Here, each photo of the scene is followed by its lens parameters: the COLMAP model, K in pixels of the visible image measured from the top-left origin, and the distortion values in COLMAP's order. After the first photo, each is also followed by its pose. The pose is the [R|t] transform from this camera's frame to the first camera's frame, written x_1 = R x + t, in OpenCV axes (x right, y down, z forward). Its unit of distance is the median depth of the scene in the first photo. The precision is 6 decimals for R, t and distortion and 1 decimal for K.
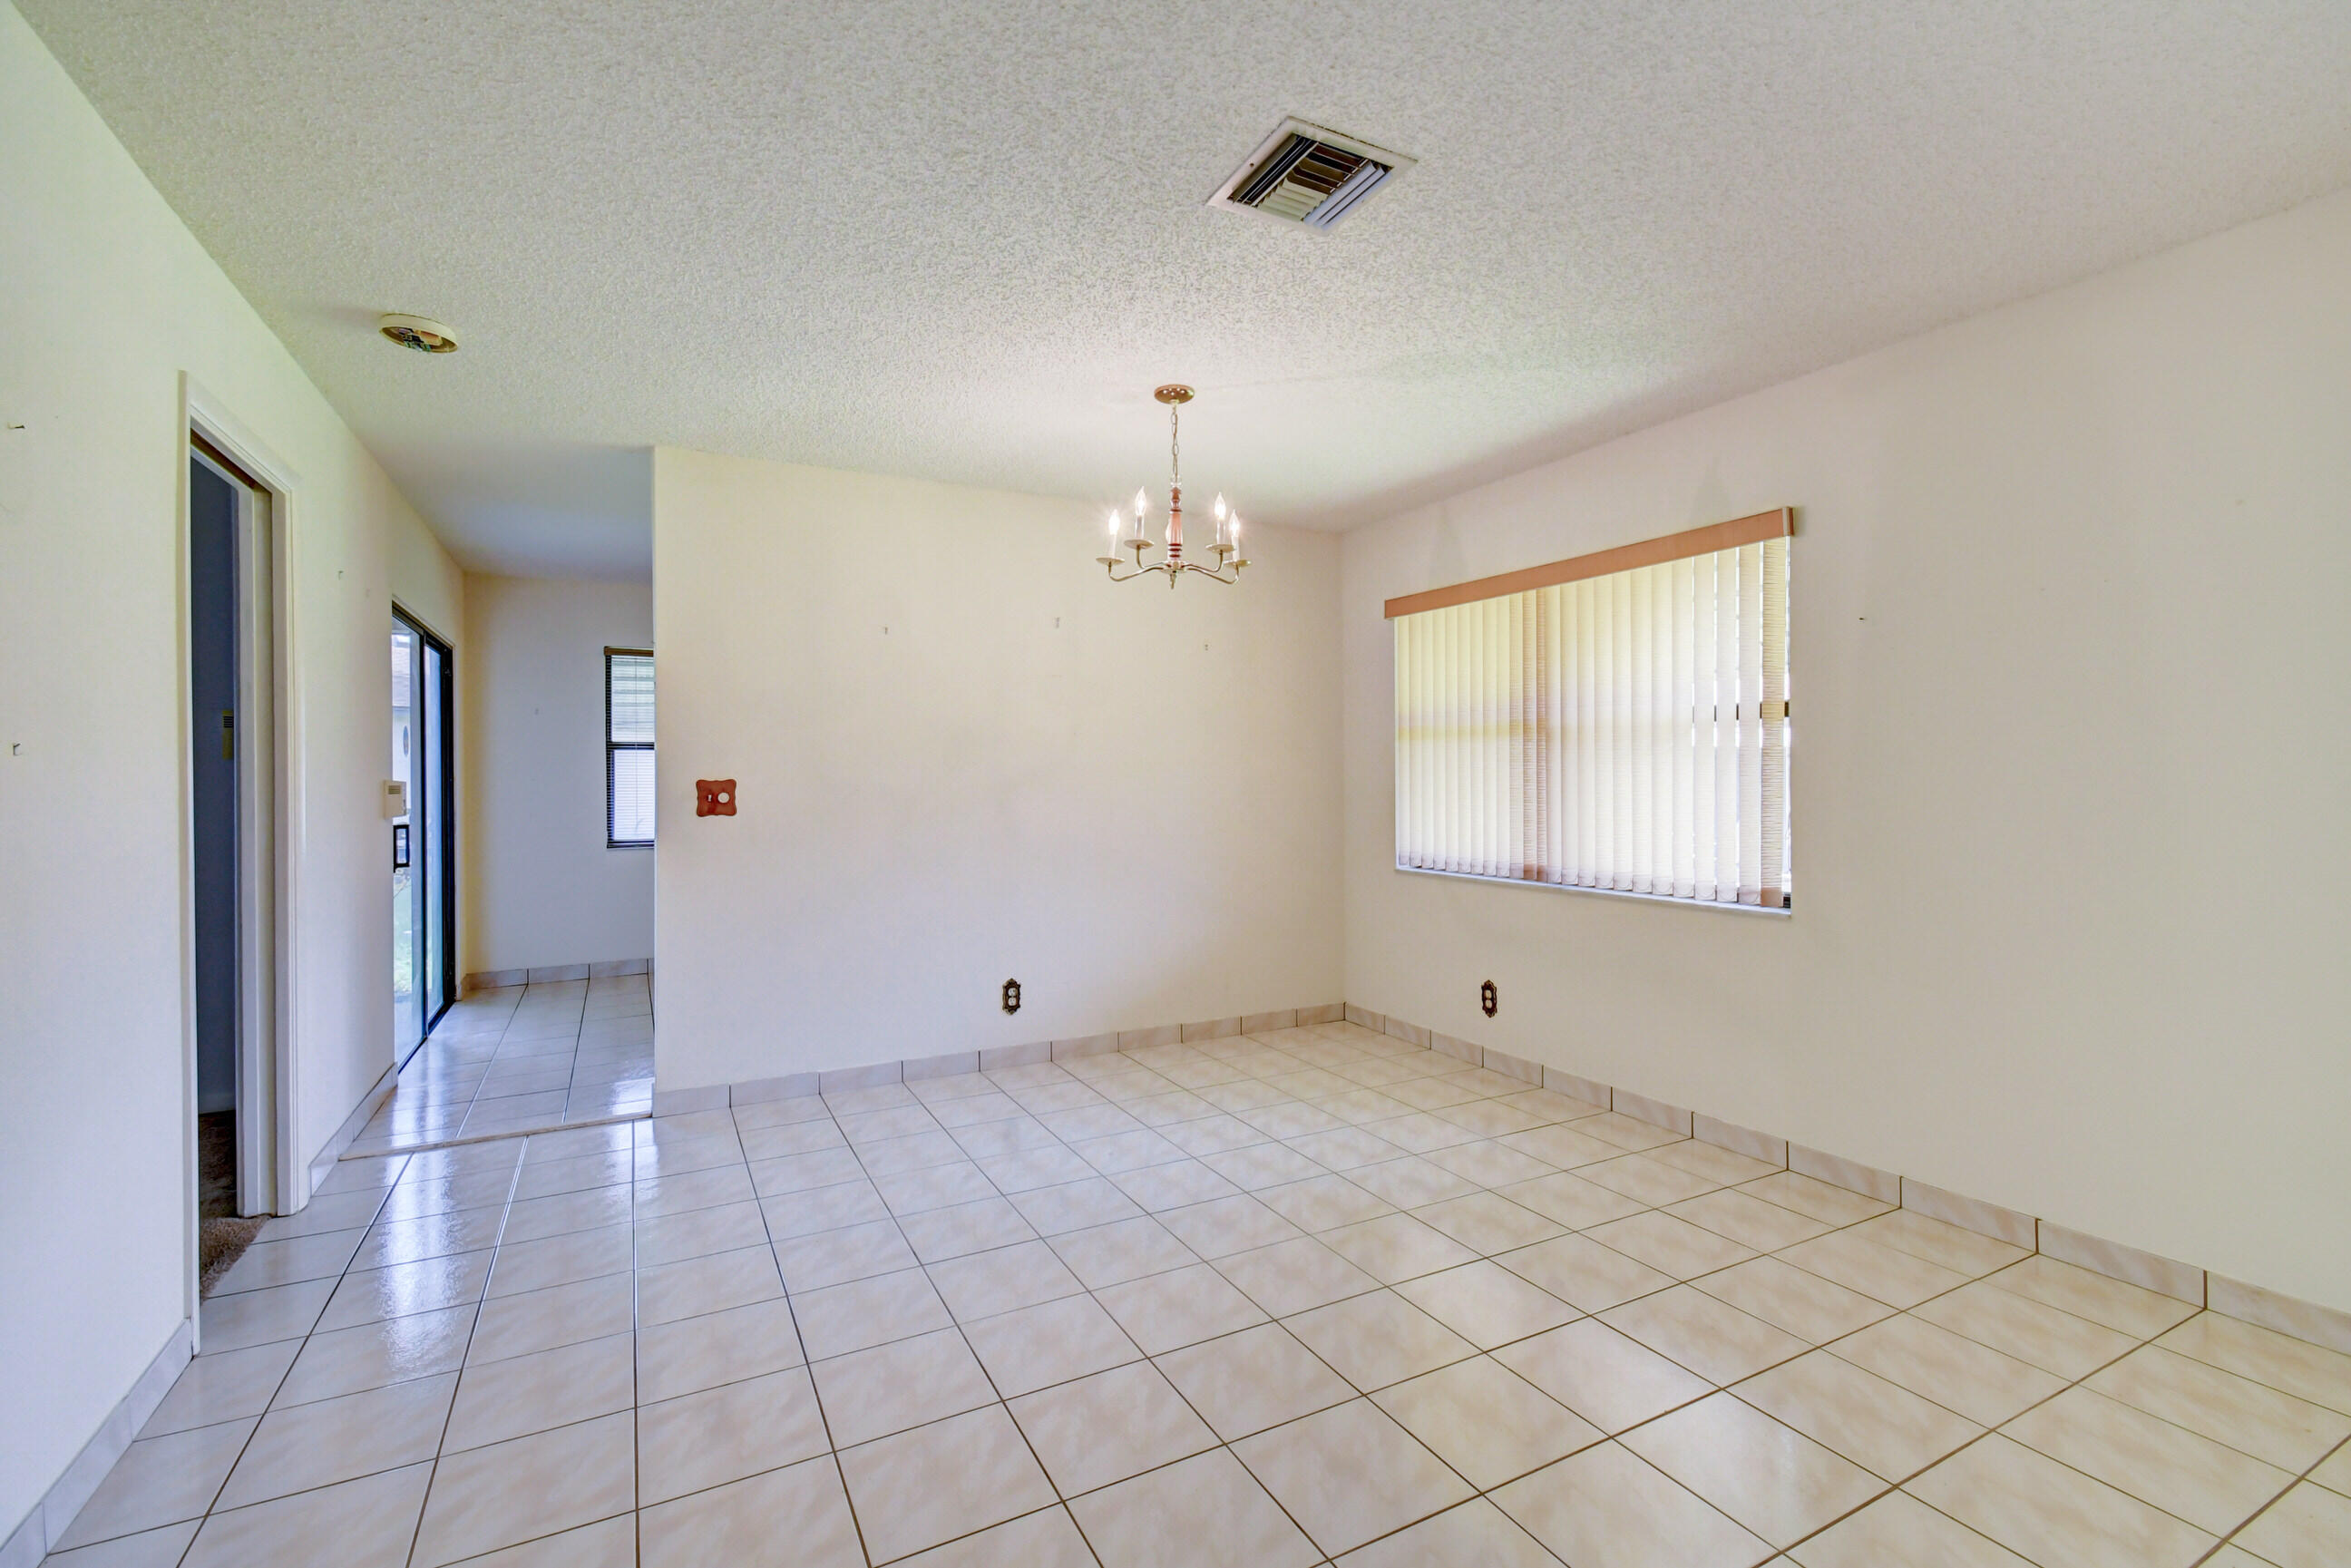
lens RADIAL K [[1080.6, 0, 1196.3], [0, 1080.6, 789.7], [0, 0, 1]] dist [-0.016535, 0.000019]
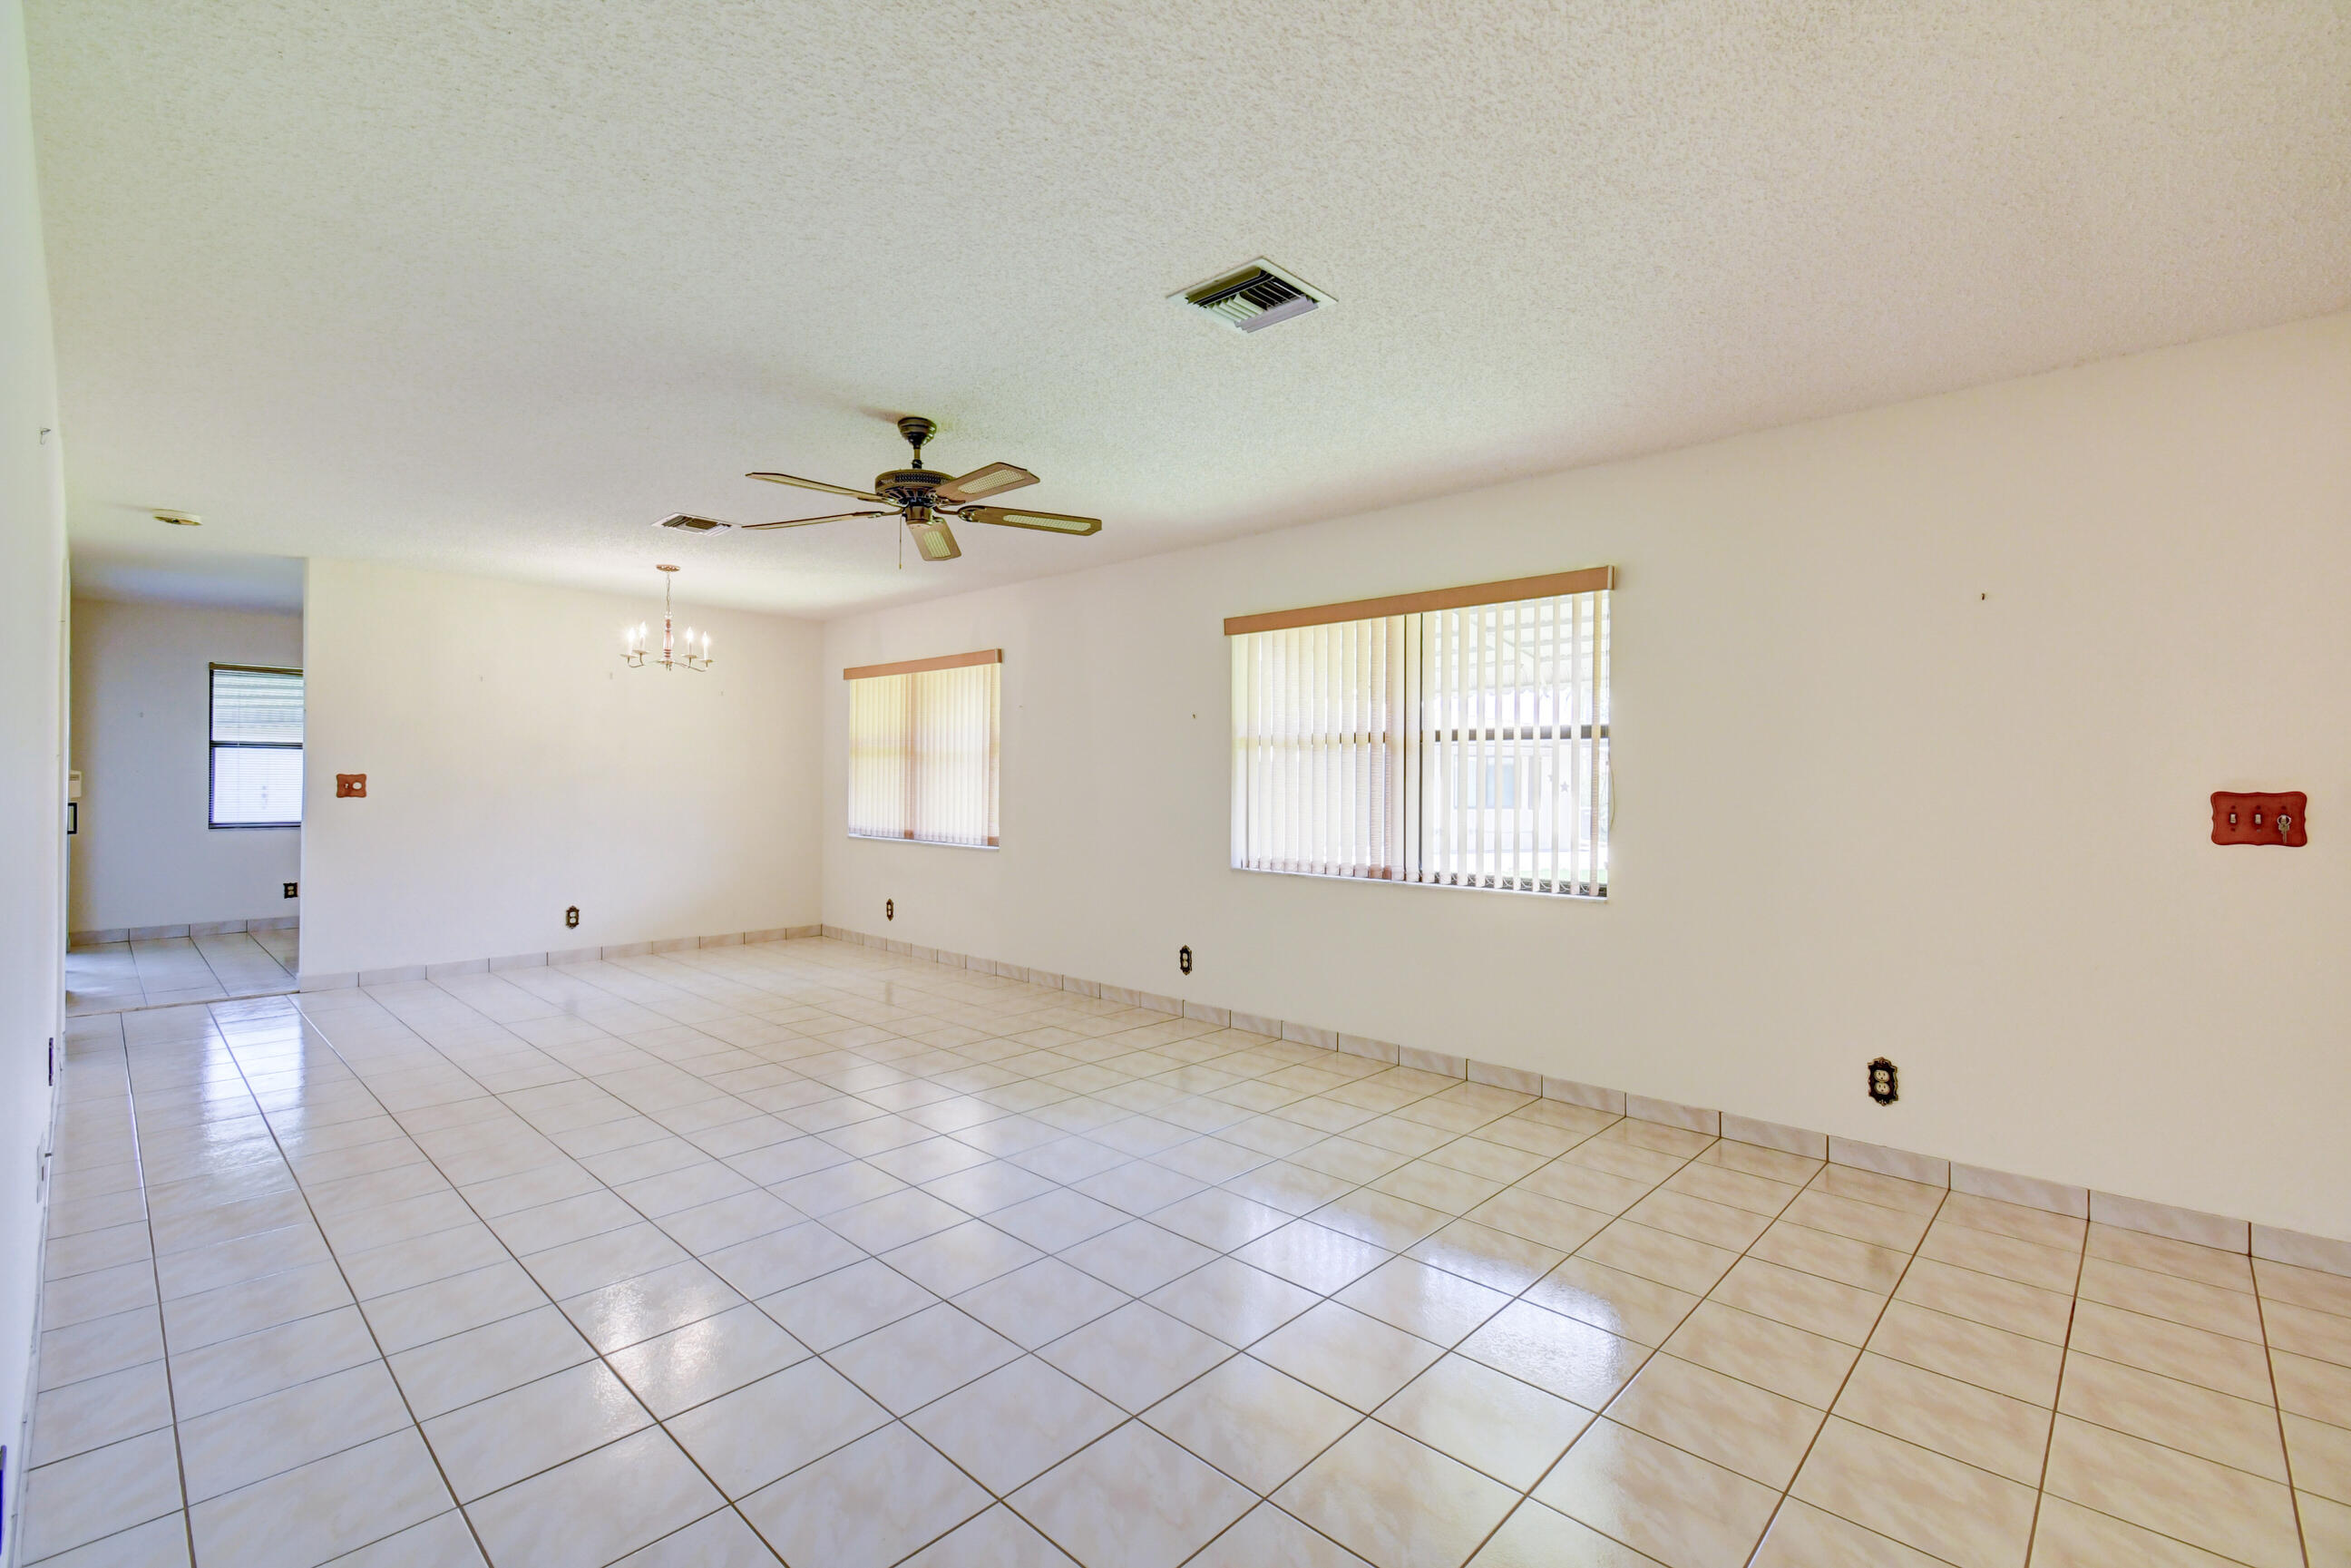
lens RADIAL K [[1039.4, 0, 1175.5], [0, 1039.4, 784.0], [0, 0, 1]] dist [0.017331, -0.009050]
pose [[0.951261, 0.012601, 0.308129, 0.193203], [-0.010057, 0.999901, -0.009842, 0.007084], [-0.308223, 0.006264, 0.951294, -0.712847]]
